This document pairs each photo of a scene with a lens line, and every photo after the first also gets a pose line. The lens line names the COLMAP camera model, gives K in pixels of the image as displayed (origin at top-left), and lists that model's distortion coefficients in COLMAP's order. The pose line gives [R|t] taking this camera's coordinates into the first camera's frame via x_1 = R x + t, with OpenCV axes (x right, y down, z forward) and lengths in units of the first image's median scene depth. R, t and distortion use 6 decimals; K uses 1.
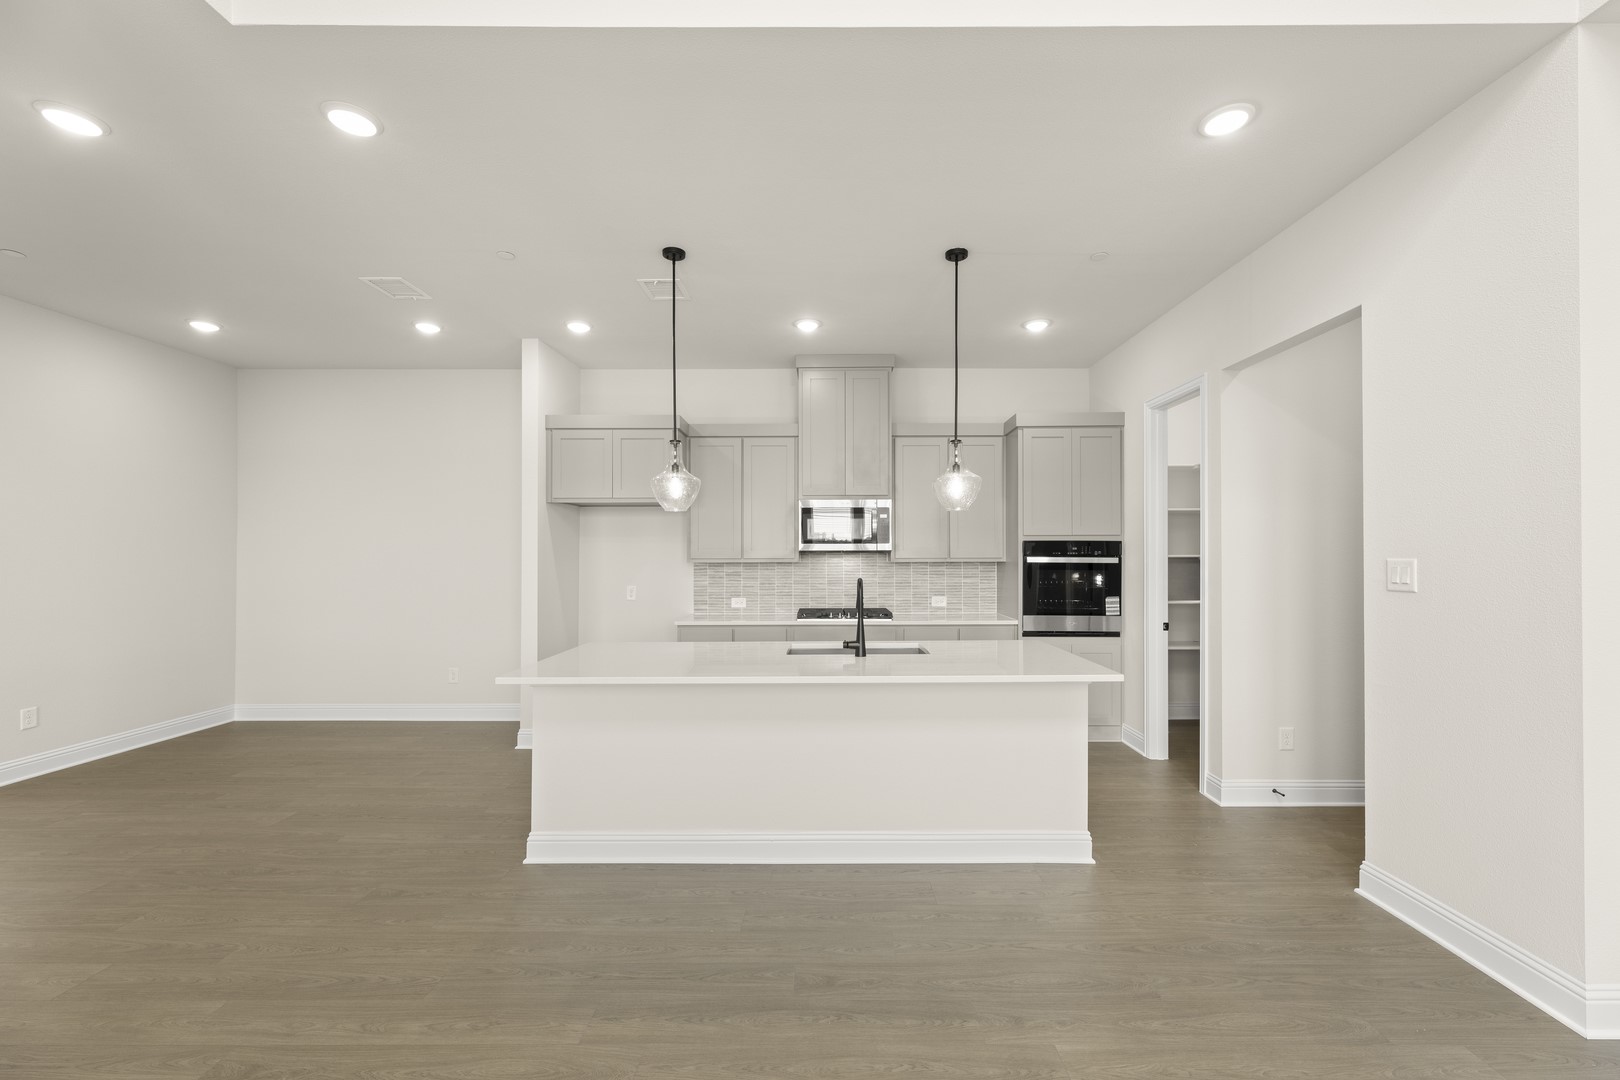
lens RADIAL K [[653.8, 0, 823.1], [0, 653.8, 546.0], [0, 0, 1]] dist [0.001535, 0.000278]
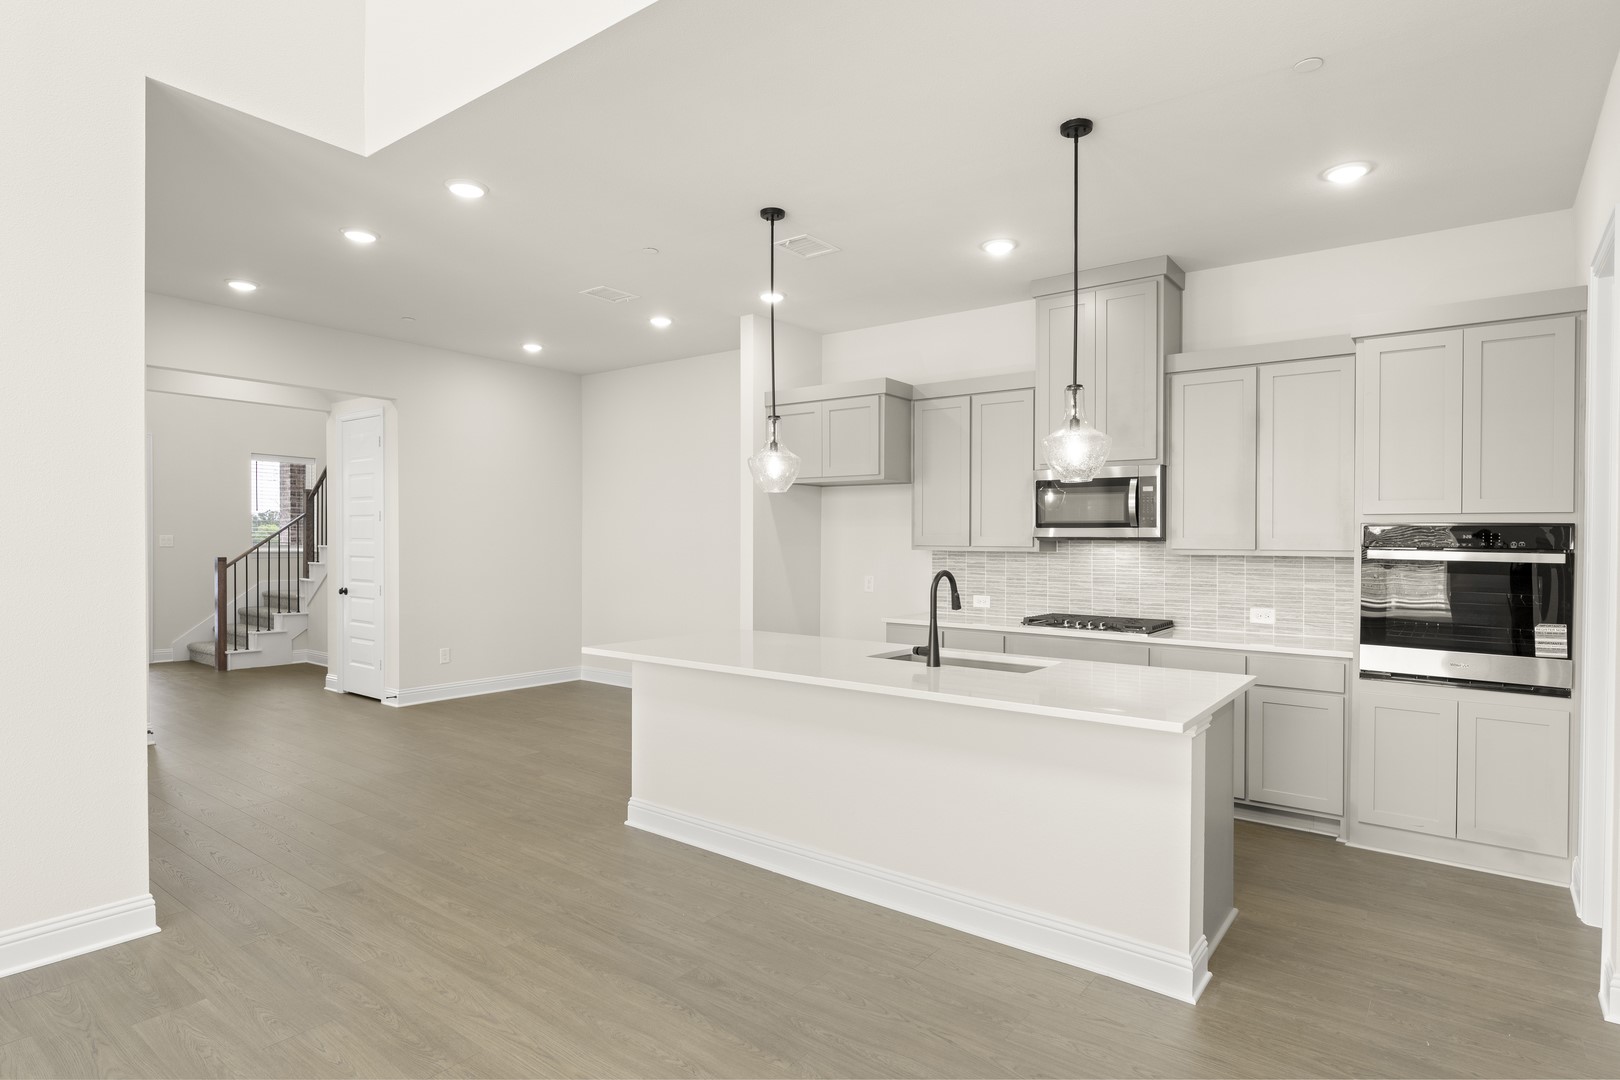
lens RADIAL K [[855.0, 0, 800.2], [0, 855.0, 544.2], [0, 0, 1]] dist [-0.000183, -0.001133]
pose [[0.793814, 0.012844, -0.608025, 0.376604], [-0.004271, 0.999870, 0.015546, 0.001409], [0.608145, -0.009744, 0.793766, 0.039103]]
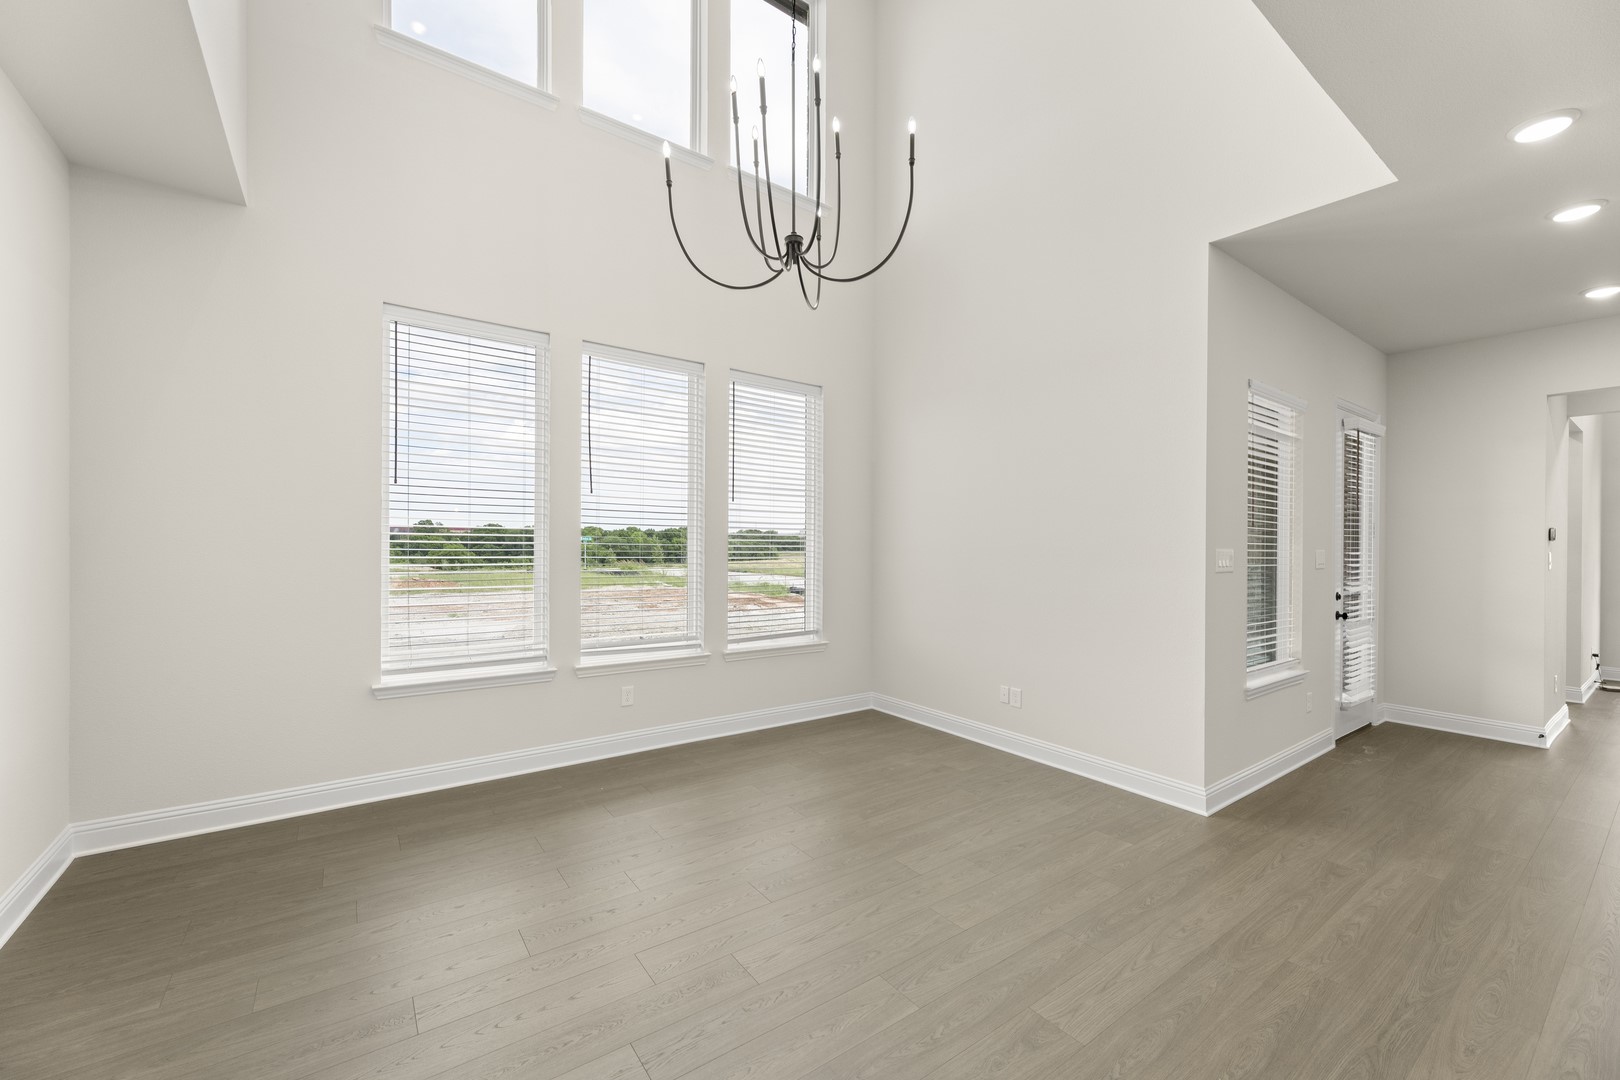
lens RADIAL K [[653.8, 0, 827.5], [0, 653.8, 546.5], [0, 0, 1]] dist [0.001535, 0.000278]
pose [[-0.796691, -0.004597, -0.604369, 0.382109], [-0.003293, 0.999989, -0.003264, 0.008939], [0.604378, -0.000610, -0.796698, 0.550602]]
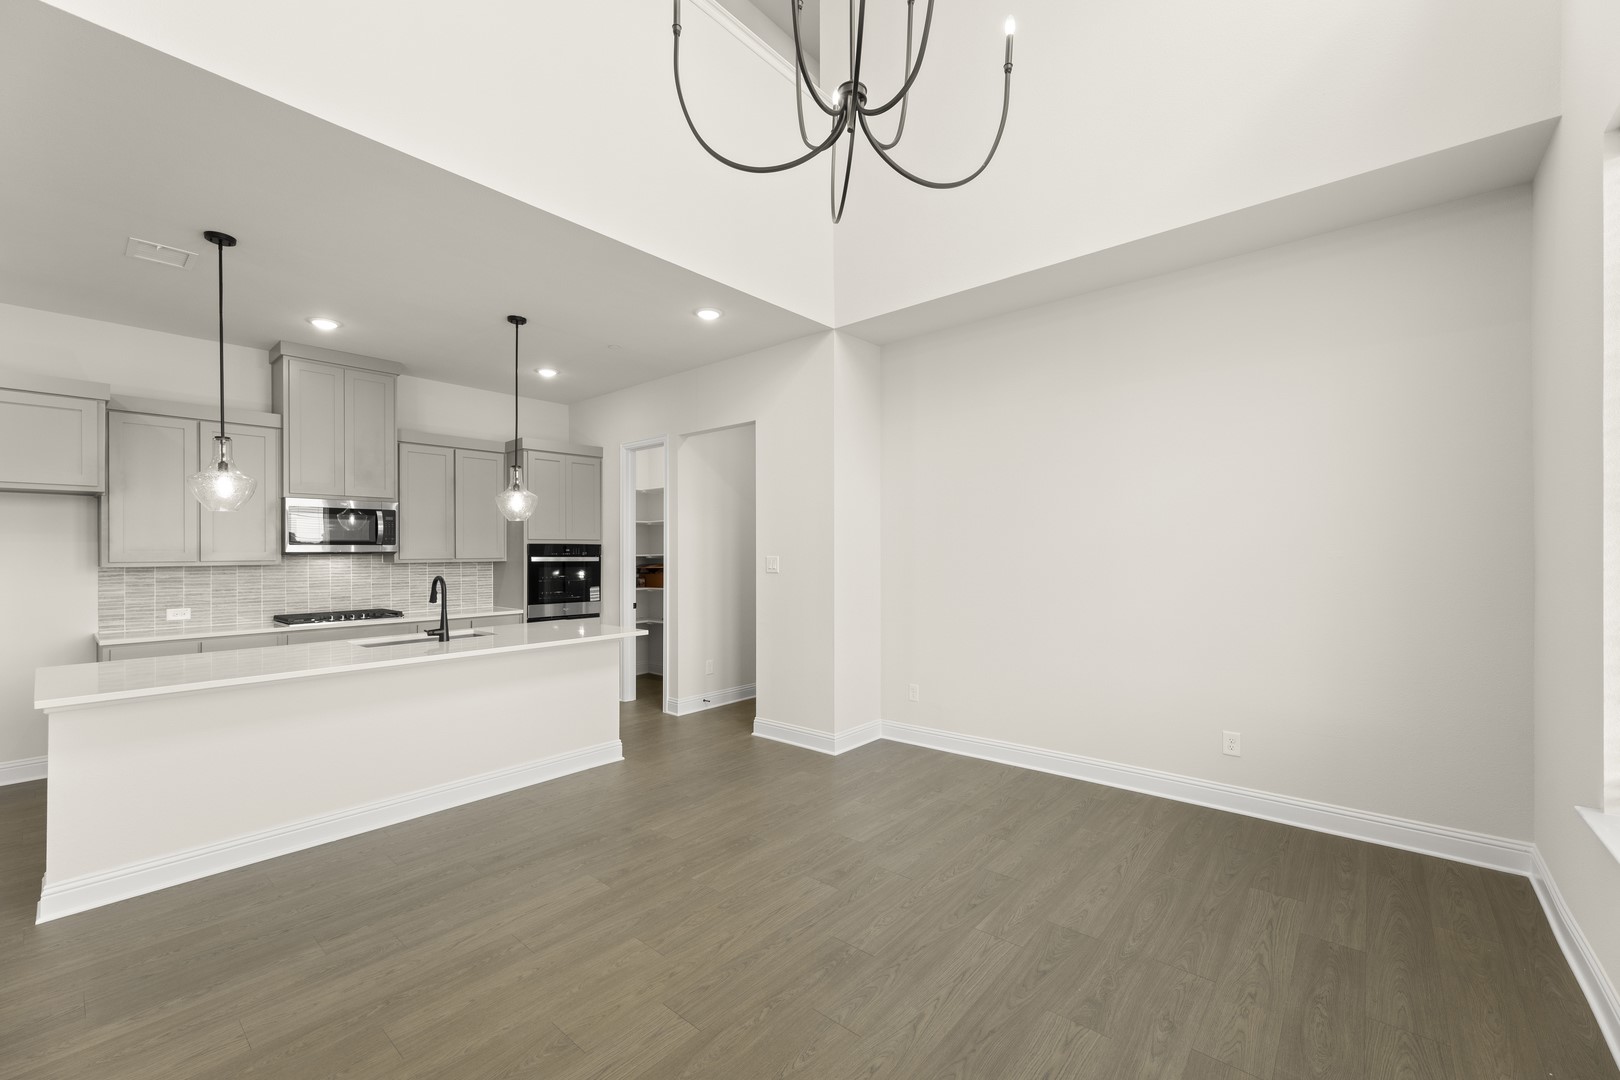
lens RADIAL K [[653.8, 0, 812.6], [0, 653.8, 548.0], [0, 0, 1]] dist [0.001535, 0.000278]
pose [[0.648412, 0.002885, 0.761284, -0.275740], [-0.005268, 0.999986, 0.000697, -0.003691], [-0.761272, -0.004462, 0.648418, -0.187835]]
